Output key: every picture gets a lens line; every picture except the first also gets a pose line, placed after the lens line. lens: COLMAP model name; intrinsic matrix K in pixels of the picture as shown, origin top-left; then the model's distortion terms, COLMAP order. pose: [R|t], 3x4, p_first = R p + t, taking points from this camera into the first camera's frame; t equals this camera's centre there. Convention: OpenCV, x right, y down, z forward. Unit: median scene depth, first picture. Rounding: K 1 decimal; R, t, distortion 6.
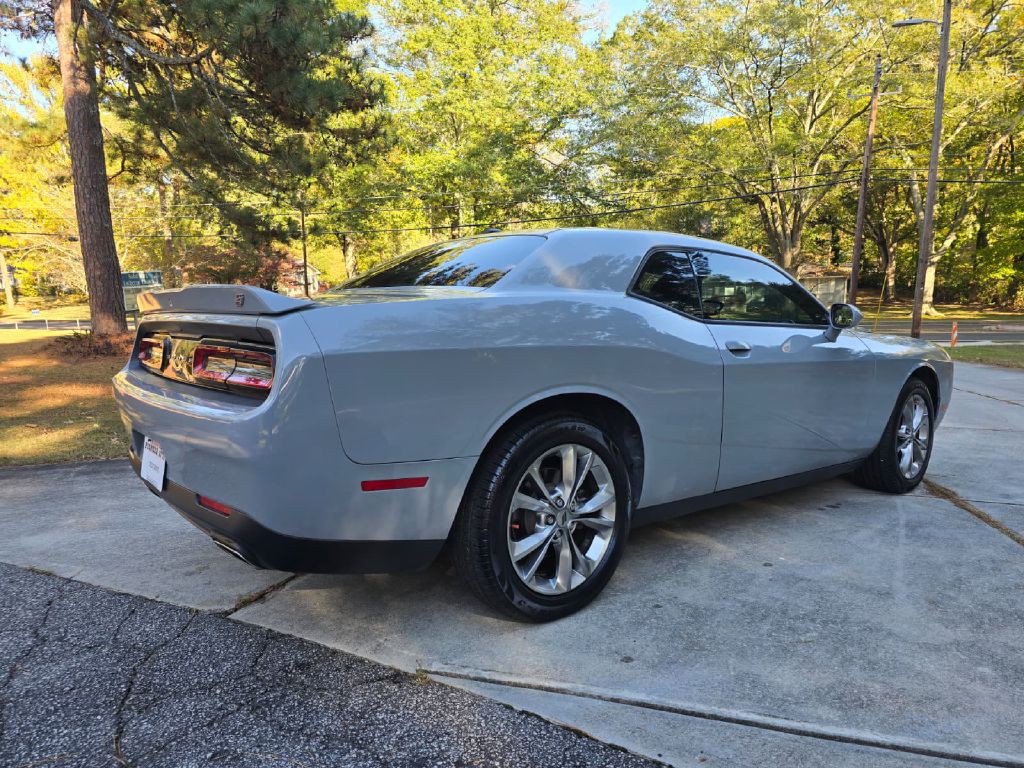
lens RADIAL K [[688.3, 0, 486.6], [0, 688.3, 407.1], [0, 0, 1]] dist [0.044254, -0.033528]
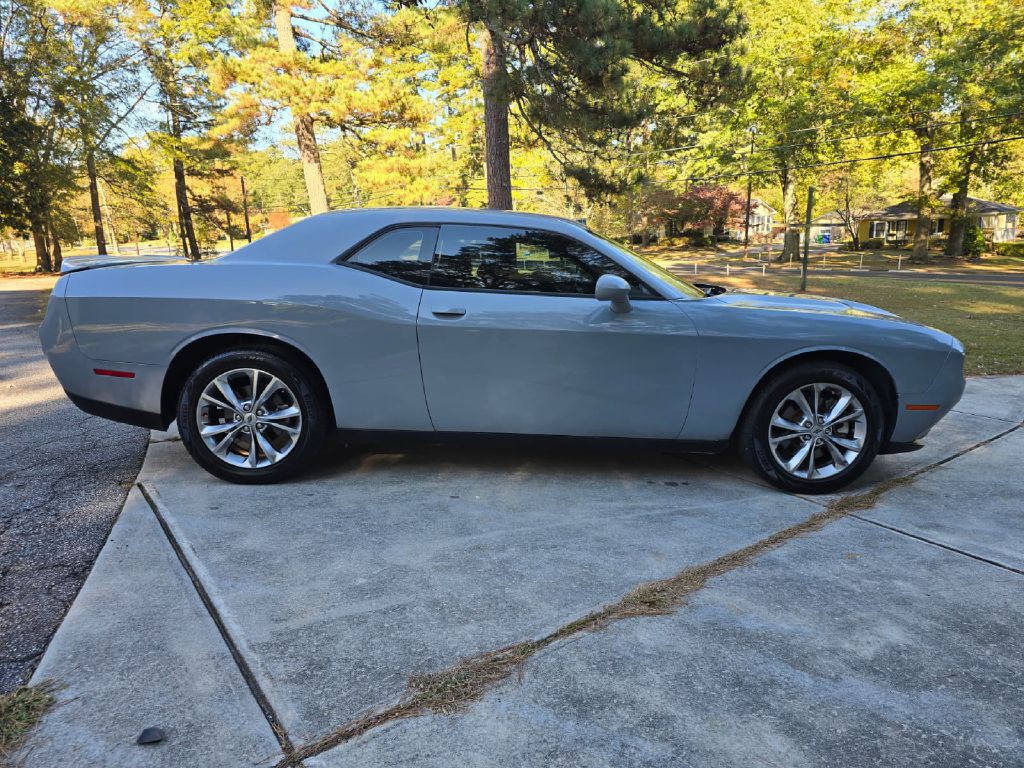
lens RADIAL K [[688.3, 0, 501.3], [0, 688.3, 386.2], [0, 0, 1]] dist [0.044254, -0.033528]
pose [[0.783105, 0.123139, -0.609577, 0.121966], [-0.089691, 0.992316, 0.085233, -0.006755], [0.615388, -0.012073, 0.788132, 0.014853]]
